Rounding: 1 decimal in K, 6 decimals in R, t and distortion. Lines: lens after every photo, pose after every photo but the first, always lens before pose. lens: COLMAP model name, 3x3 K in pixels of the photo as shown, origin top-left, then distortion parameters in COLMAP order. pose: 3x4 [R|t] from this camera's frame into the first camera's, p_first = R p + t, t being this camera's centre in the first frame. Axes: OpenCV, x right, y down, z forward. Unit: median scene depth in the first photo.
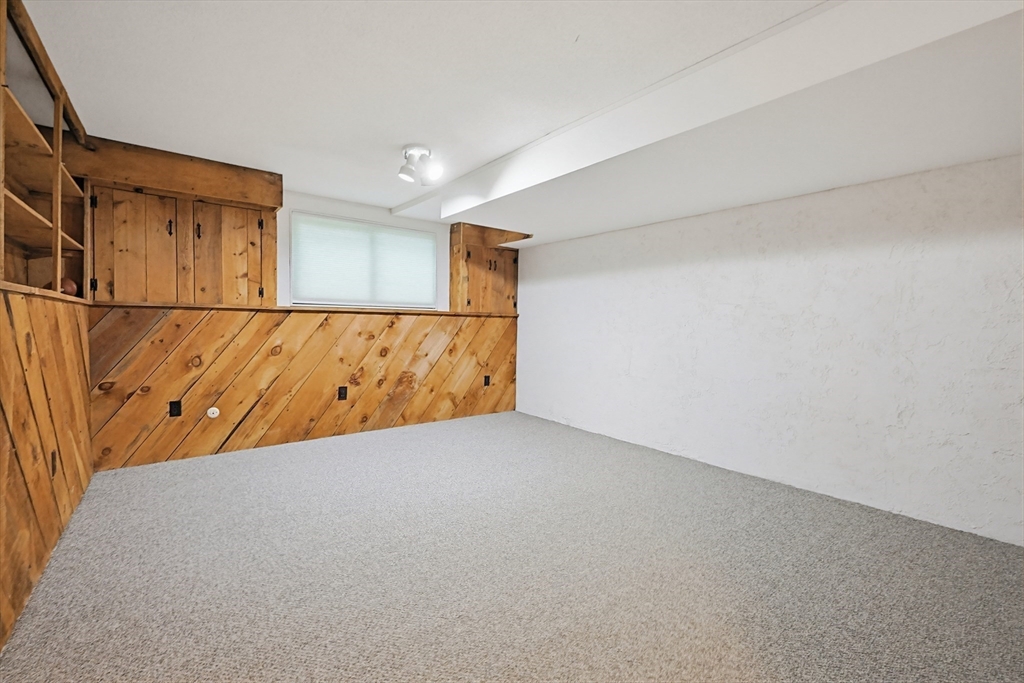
lens RADIAL K [[442.3, 0, 510.8], [0, 442.3, 333.9], [0, 0, 1]] dist [0.001937, 0.000061]
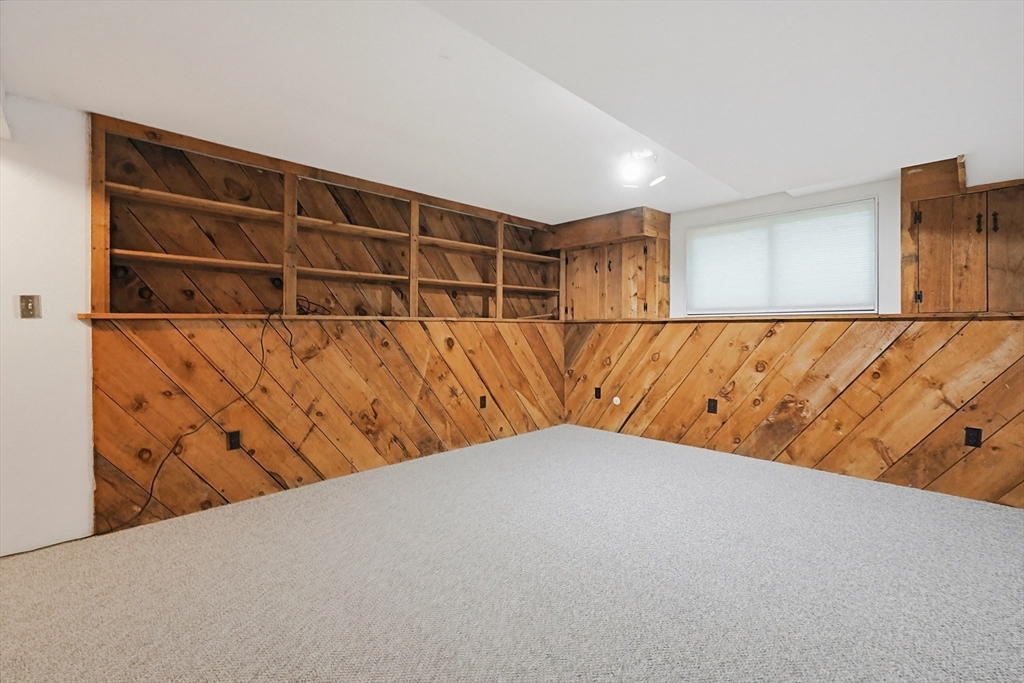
lens RADIAL K [[442.3, 0, 510.8], [0, 442.3, 333.2], [0, 0, 1]] dist [0.001937, 0.000061]
pose [[0.116171, -0.007043, -0.993204, 0.567522], [-0.024494, 0.999650, -0.009953, -0.003126], [0.992927, 0.025484, 0.115958, 0.496143]]
